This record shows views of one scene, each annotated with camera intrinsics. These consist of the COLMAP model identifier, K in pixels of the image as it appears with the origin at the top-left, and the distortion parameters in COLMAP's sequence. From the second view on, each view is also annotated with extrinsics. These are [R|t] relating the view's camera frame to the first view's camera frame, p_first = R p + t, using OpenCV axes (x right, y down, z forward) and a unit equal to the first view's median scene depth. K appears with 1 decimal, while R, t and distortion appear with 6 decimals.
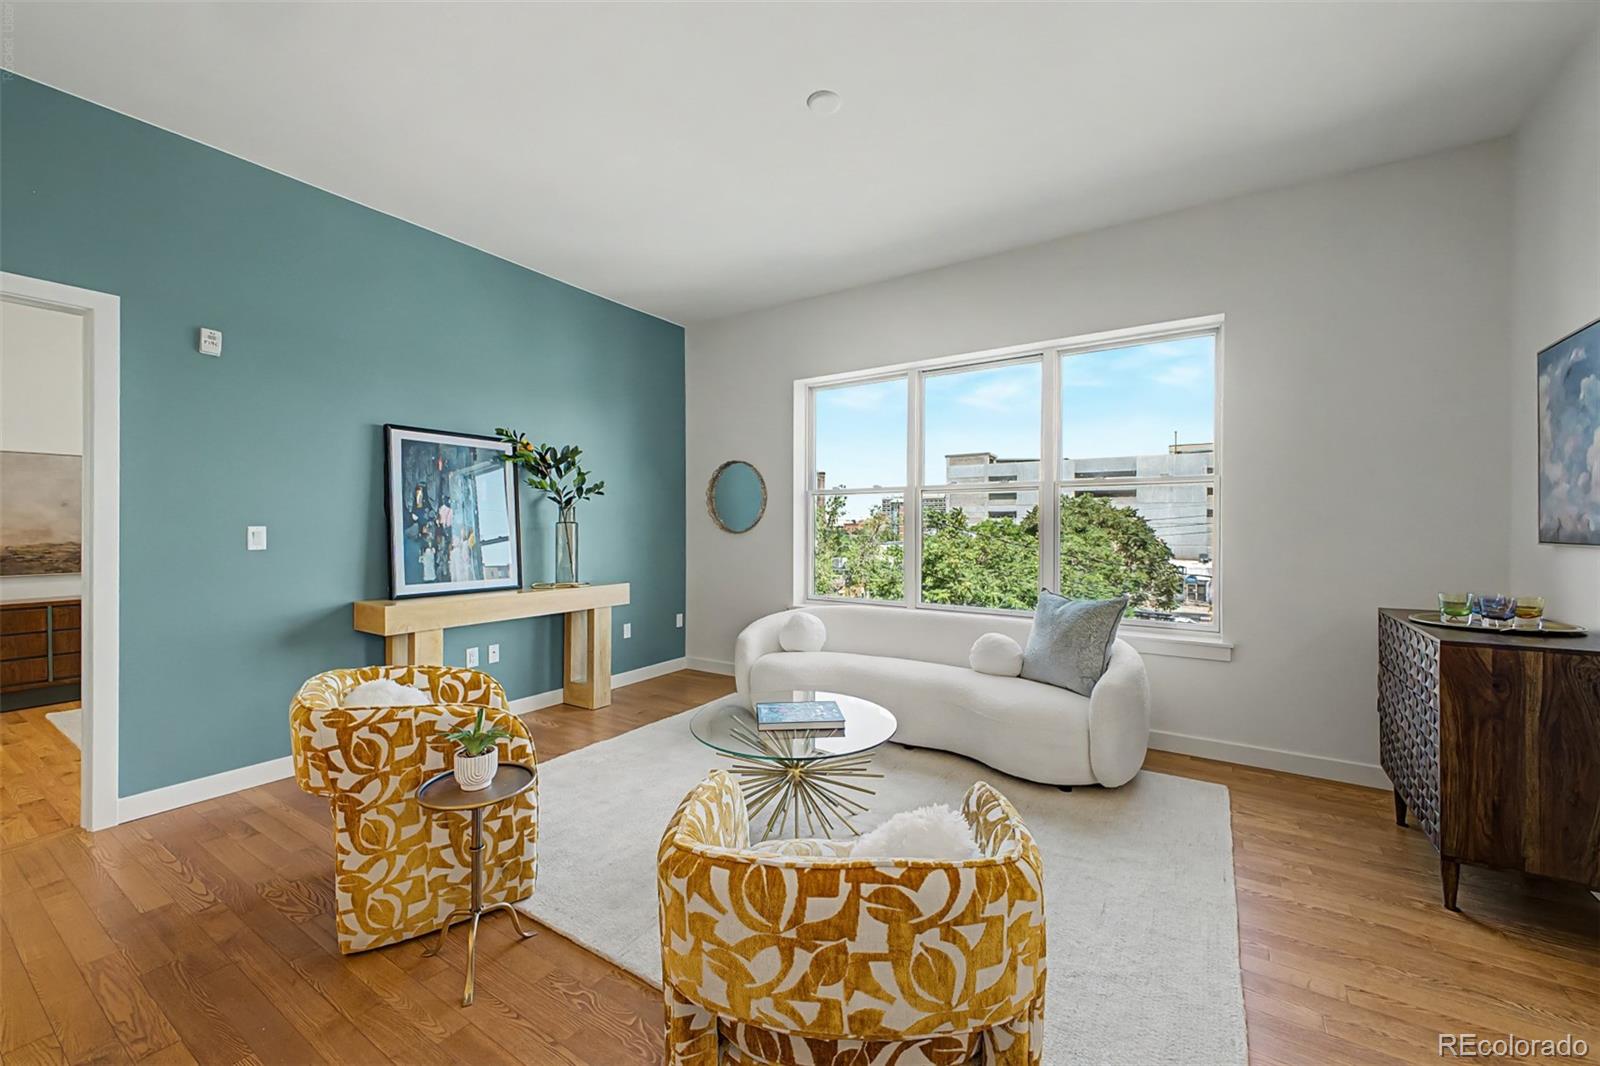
lens RADIAL K [[630.6, 0, 802.7], [0, 630.6, 527.0], [0, 0, 1]] dist [0.014561, -0.003767]
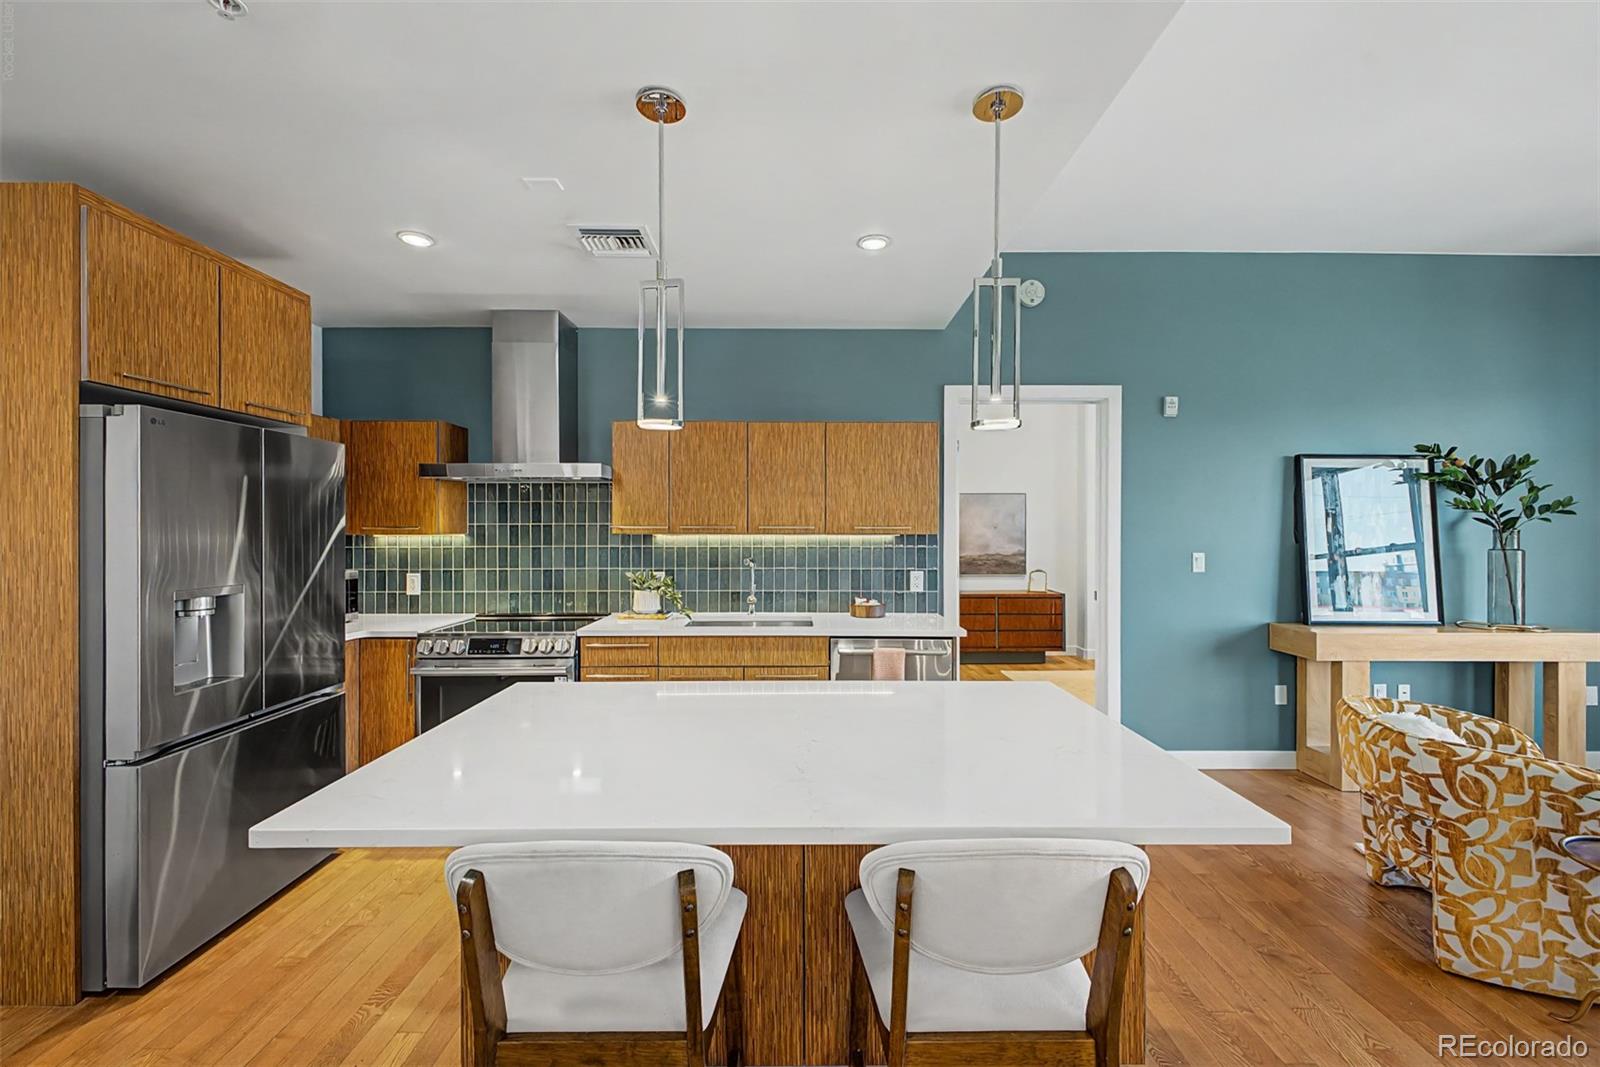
lens RADIAL K [[659.4, 0, 800.2], [0, 659.4, 528.9], [0, 0, 1]] dist [0.010127, -0.003502]
pose [[0.551576, -0.002138, -0.834122, -0.232235], [-0.001370, 0.999993, -0.003469, -0.041314], [0.834124, 0.003057, 0.551569, -0.318982]]
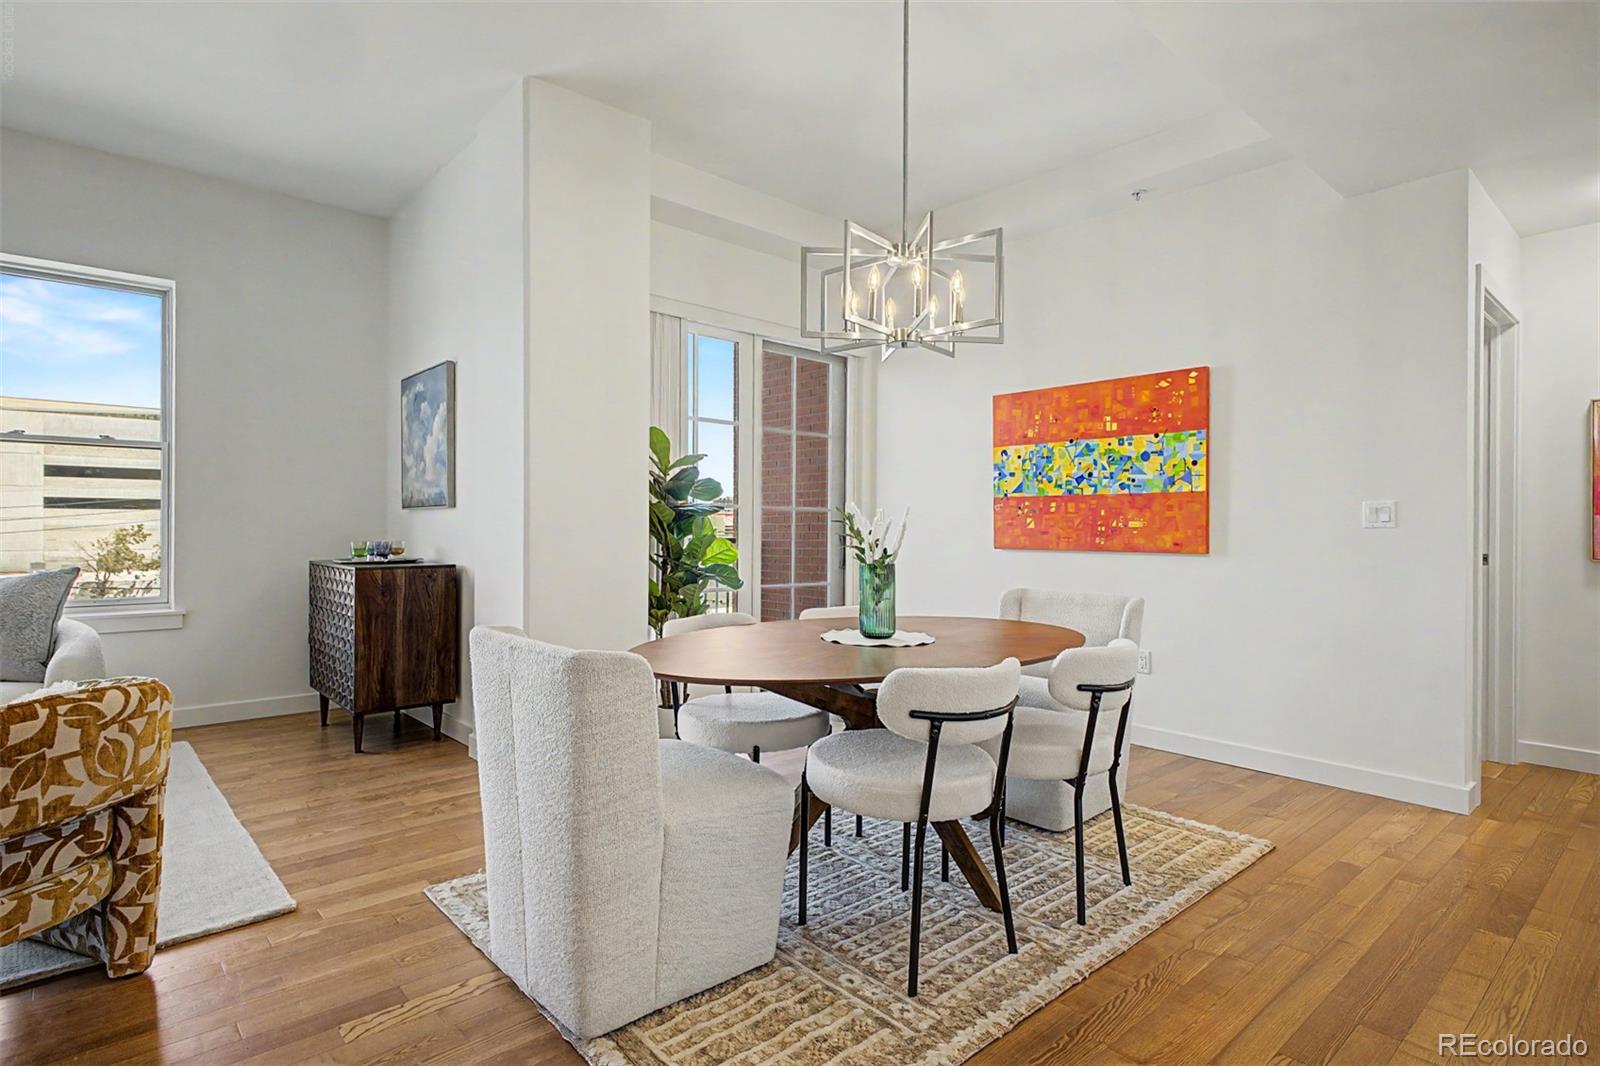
lens RADIAL K [[827.8, 0, 801.3], [0, 827.8, 522.7], [0, 0, 1]] dist [0.001805, -0.000203]
pose [[0.255558, 0.004003, 0.966785, -0.389672], [-0.001033, 0.999992, -0.003868, 0.053240], [-0.966793, -0.000010, 0.255560, -0.322589]]
